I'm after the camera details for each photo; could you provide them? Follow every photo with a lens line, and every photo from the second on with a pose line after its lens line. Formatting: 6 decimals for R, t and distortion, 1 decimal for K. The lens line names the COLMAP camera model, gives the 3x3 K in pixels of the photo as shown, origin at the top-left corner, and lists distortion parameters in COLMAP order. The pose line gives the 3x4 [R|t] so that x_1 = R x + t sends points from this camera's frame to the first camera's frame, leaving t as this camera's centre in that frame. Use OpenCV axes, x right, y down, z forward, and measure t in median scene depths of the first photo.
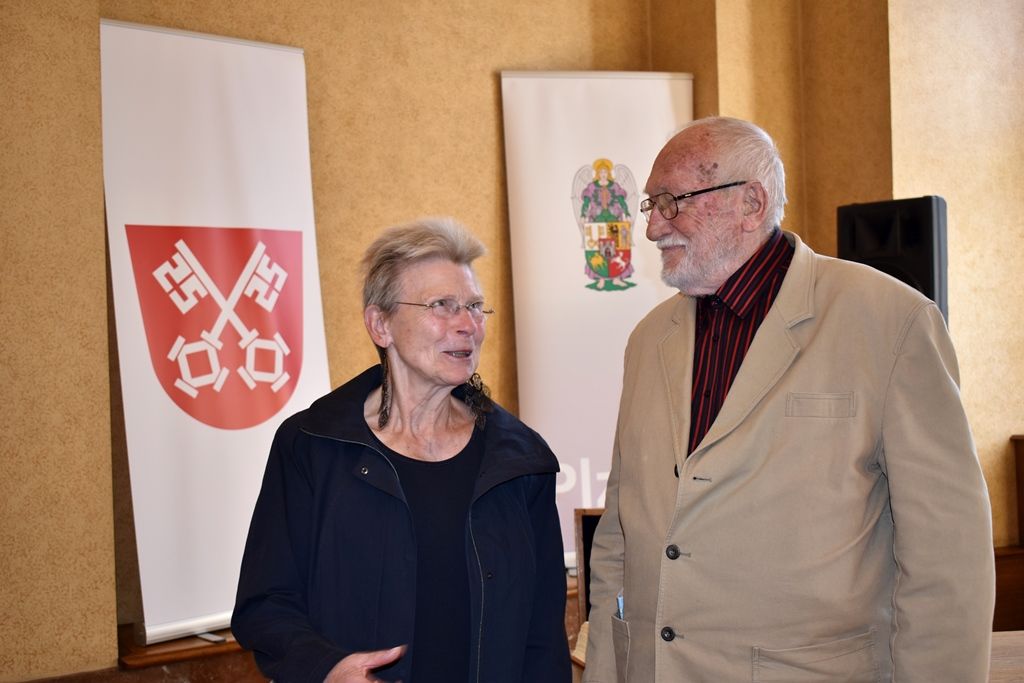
lens RADIAL K [[1267.2, 0, 512.0], [0, 1267.2, 341.5], [0, 0, 1]] dist [-0.030505, -0.028005]
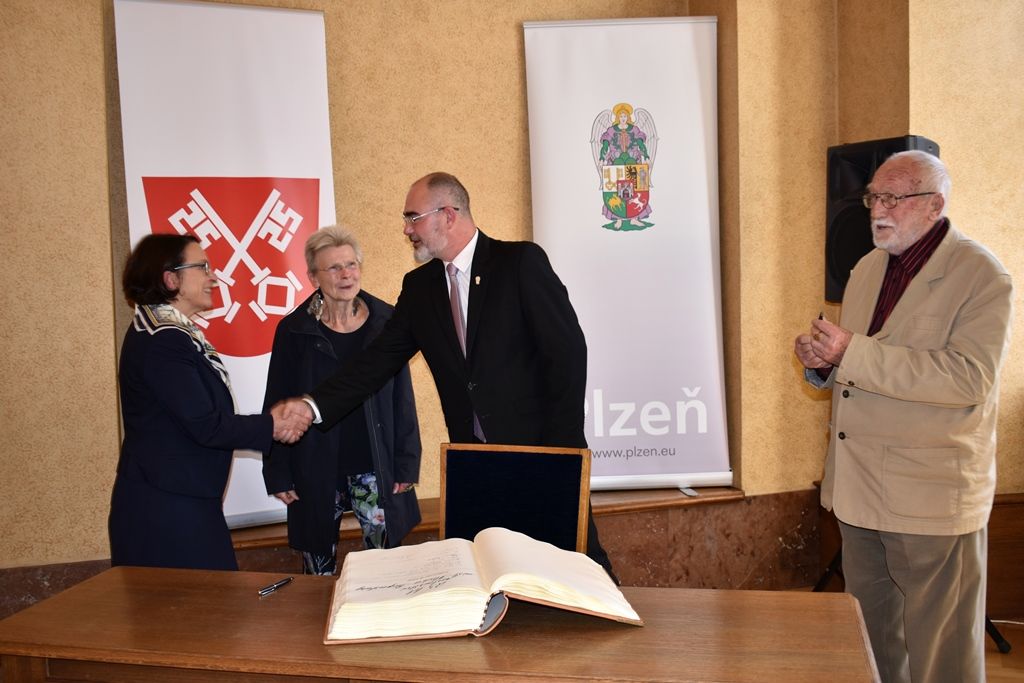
lens RADIAL K [[1158.3, 0, 512.0], [0, 1158.3, 341.5], [0, 0, 1]] dist [-0.047893, -0.008830]
pose [[0.970669, 0.021726, -0.239437, 0.234476], [-0.005764, 0.997725, 0.067162, -0.013398], [0.240352, -0.063812, 0.968586, 0.050292]]
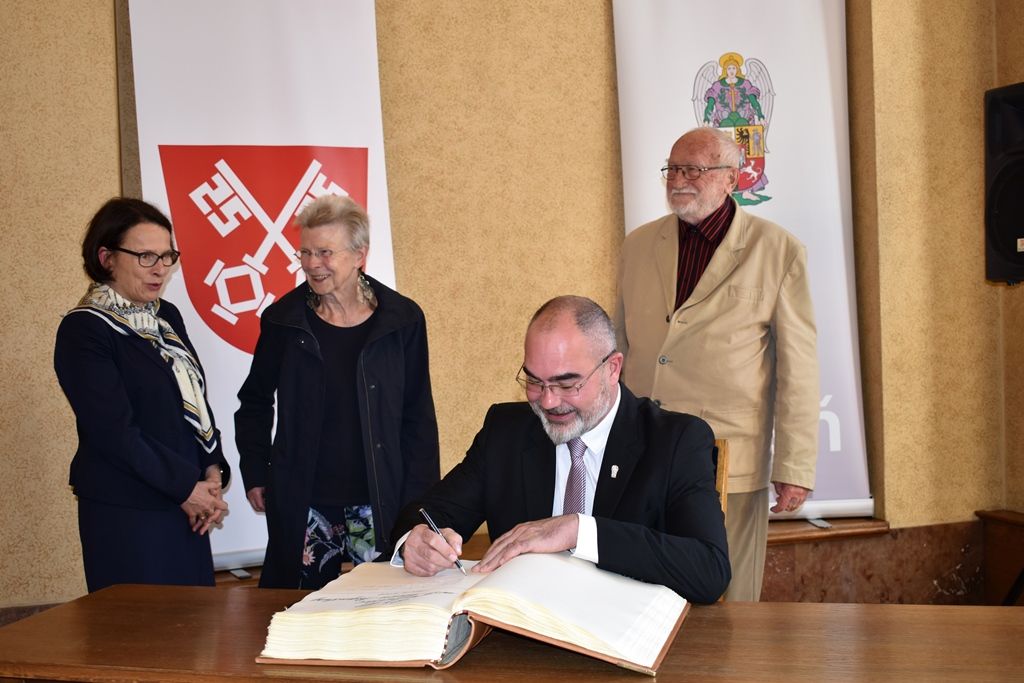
lens RADIAL K [[1359.7, 0, 512.0], [0, 1359.7, 341.5], [0, 0, 1]] dist [-0.032260, 0.000357]
pose [[0.952038, 0.002163, -0.305973, 0.232136], [0.008229, 0.999432, 0.032669, 0.022539], [0.305870, -0.033620, 0.951479, 0.075762]]
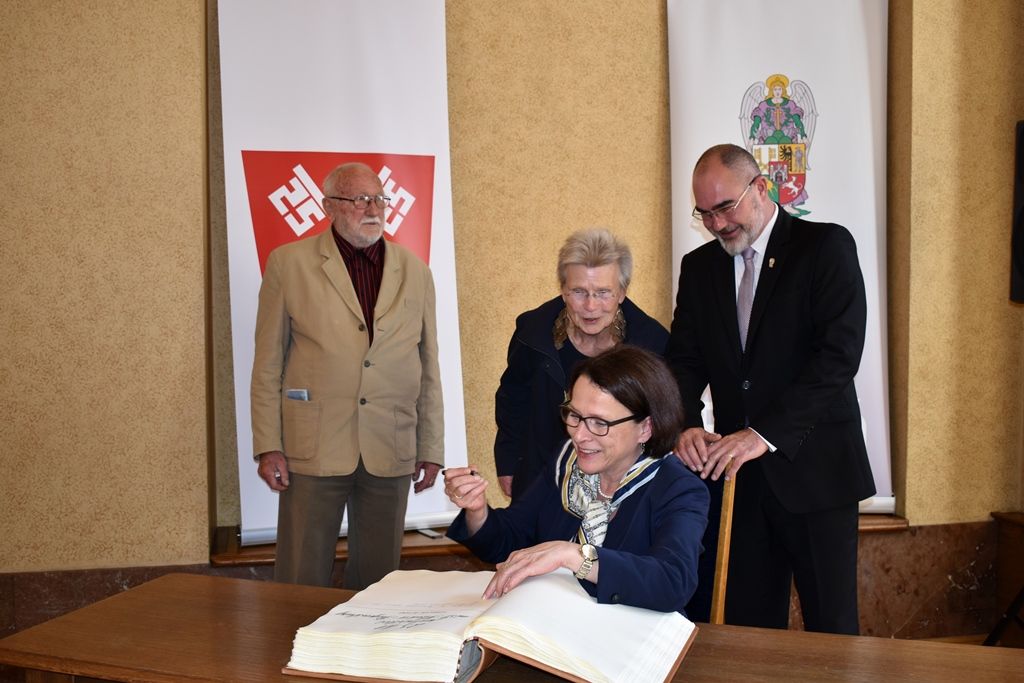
lens RADIAL K [[1221.2, 0, 512.0], [0, 1221.2, 341.5], [0, 0, 1]] dist [-0.045731, -0.009015]
pose [[0.931689, 0.044197, -0.360557, 0.238581], [-0.023467, 0.997821, 0.061673, -0.001120], [0.362497, -0.048999, 0.930696, 0.109508]]
